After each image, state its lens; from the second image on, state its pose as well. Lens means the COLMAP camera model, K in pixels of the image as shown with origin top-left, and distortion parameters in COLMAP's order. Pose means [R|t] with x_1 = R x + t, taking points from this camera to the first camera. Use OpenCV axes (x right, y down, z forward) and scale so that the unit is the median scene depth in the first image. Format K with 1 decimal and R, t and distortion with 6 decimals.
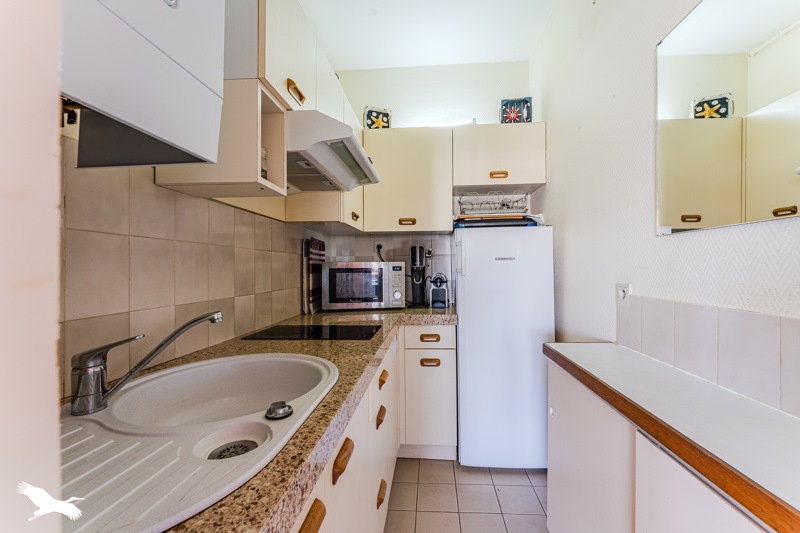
lens RADIAL K [[324.7, 0, 404.4], [0, 324.7, 268.0], [0, 0, 1]] dist [0.014878, 0.000172]
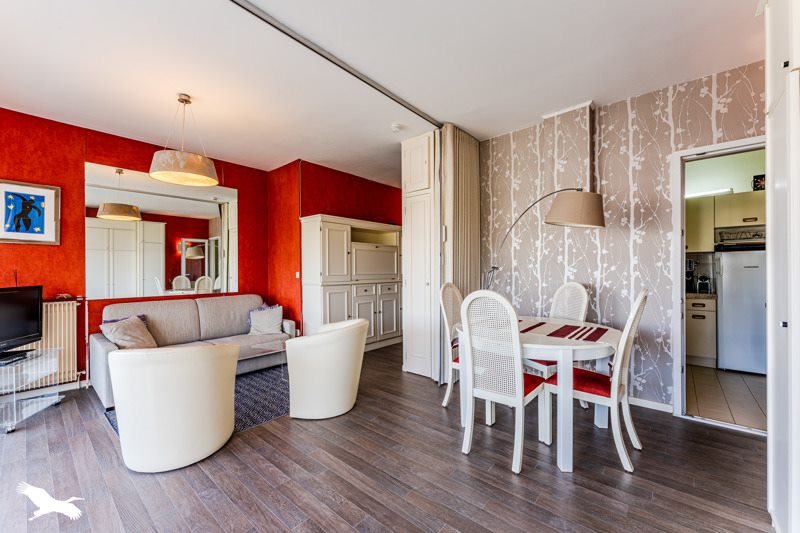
lens RADIAL K [[324.7, 0, 401.1], [0, 324.7, 271.9], [0, 0, 1]] dist [0.014878, 0.000172]
pose [[0.812997, 0.000923, -0.582268, -0.215171], [-0.000617, 1.000000, 0.000725, 0.002800], [0.582268, -0.000230, 0.812997, -1.605769]]
